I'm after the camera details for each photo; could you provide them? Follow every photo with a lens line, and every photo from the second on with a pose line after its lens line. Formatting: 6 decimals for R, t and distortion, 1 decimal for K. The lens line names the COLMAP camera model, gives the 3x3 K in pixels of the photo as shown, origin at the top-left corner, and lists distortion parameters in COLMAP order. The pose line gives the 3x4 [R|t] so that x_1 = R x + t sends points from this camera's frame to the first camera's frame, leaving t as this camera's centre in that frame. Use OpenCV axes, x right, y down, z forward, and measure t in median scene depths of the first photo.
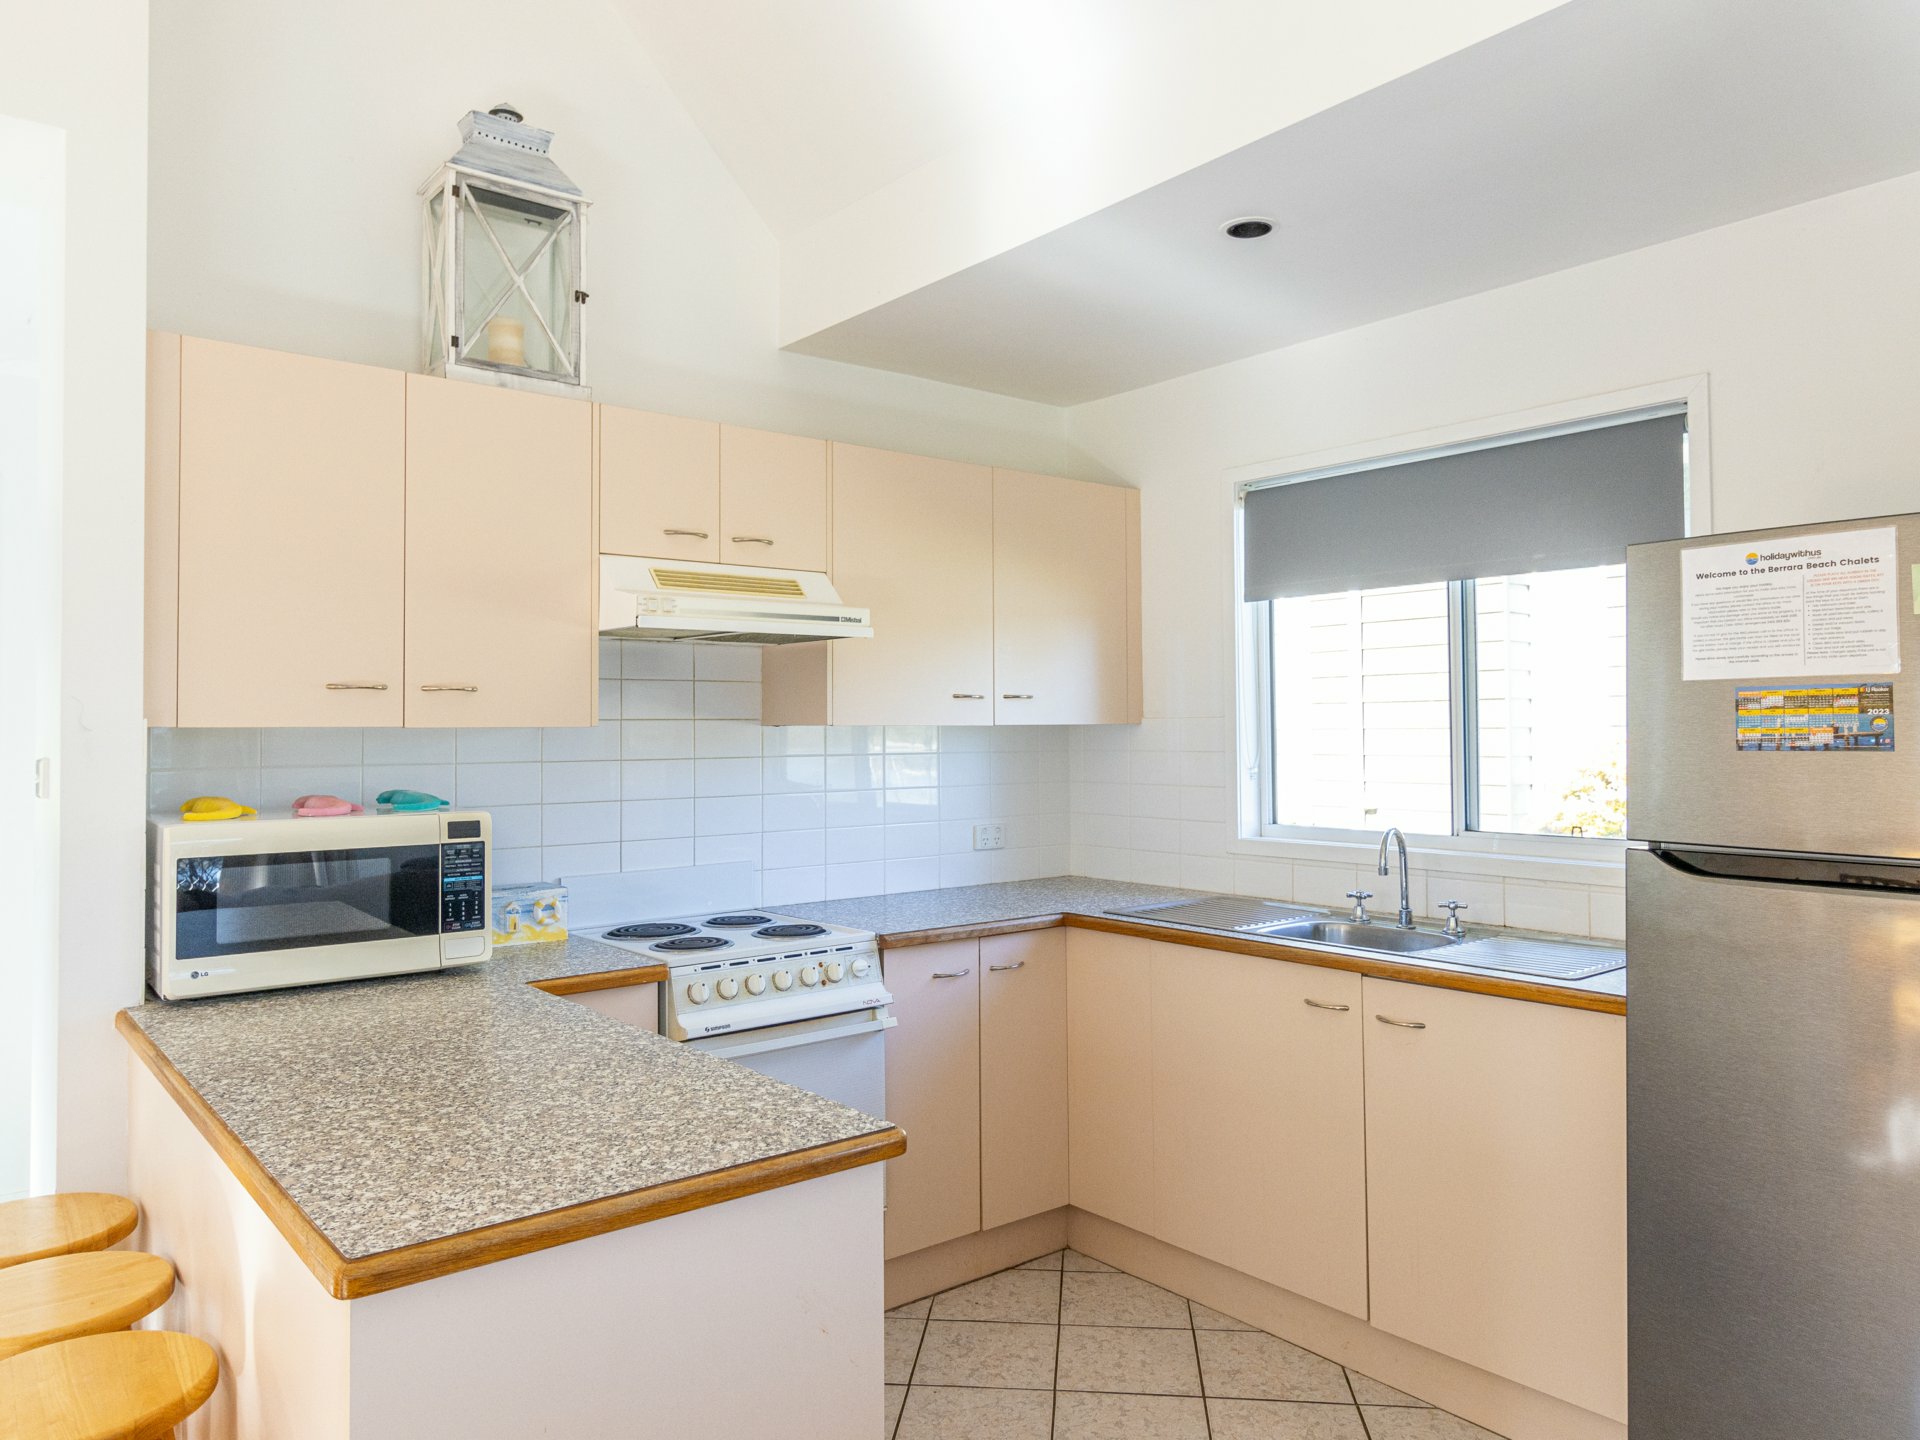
lens RADIAL K [[1299.4, 0, 958.2], [0, 1299.4, 713.4], [0, 0, 1]] dist [-0.002835, -0.005634]
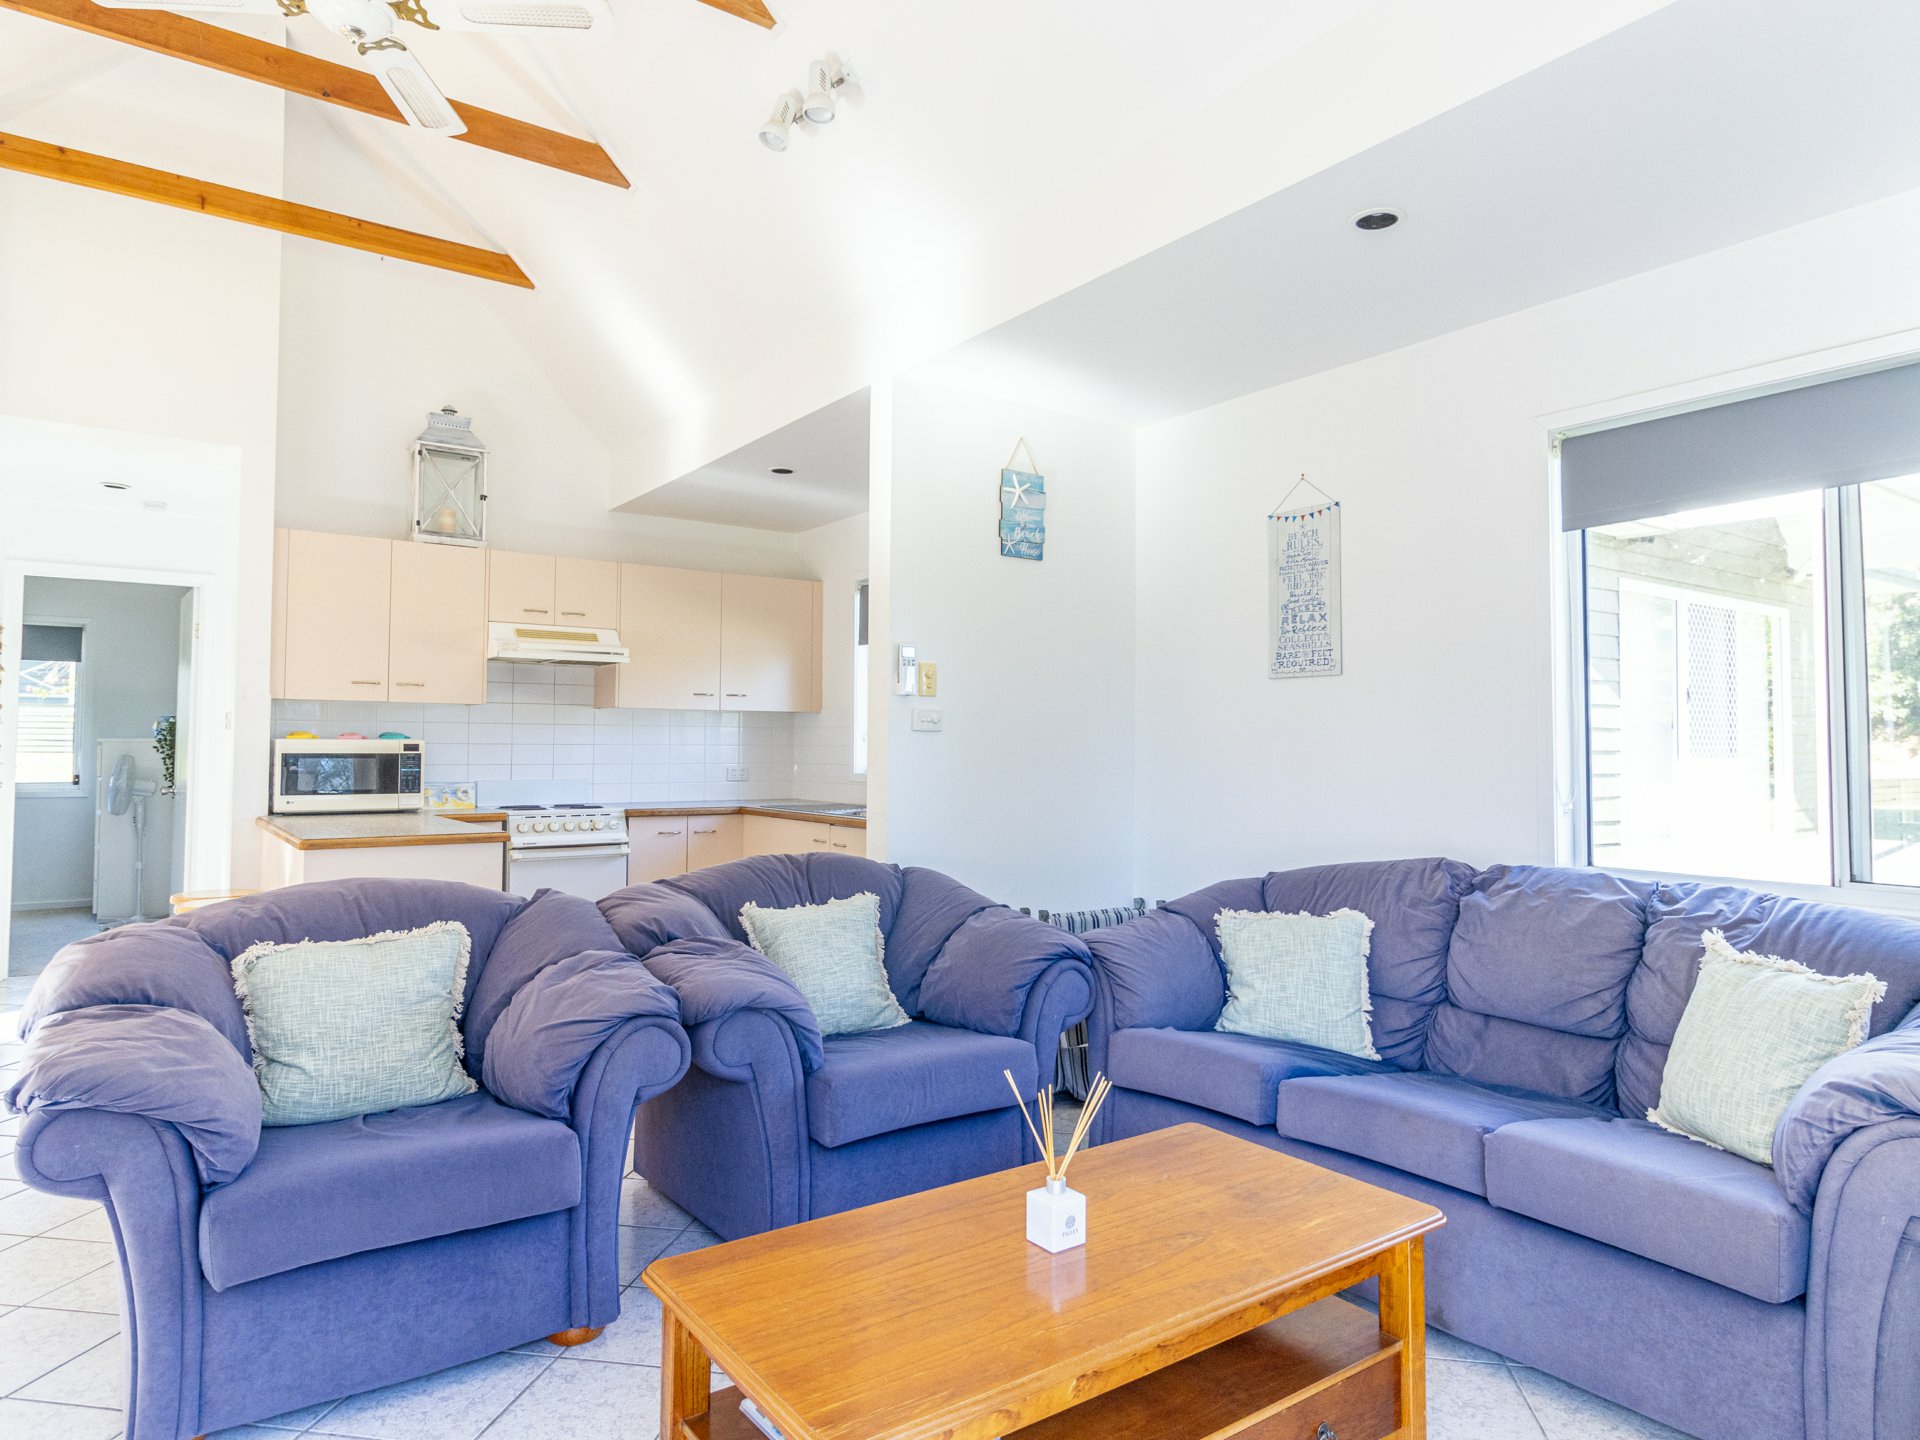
lens RADIAL K [[1159.6, 0, 961.4], [0, 1159.6, 720.4], [0, 0, 1]] dist [0.002421, 0.001394]
pose [[0.998267, 0.013651, -0.057240, 0.602397], [-0.014132, 0.999868, -0.008007, 0.041031], [0.057123, 0.008802, 0.998328, -0.832377]]
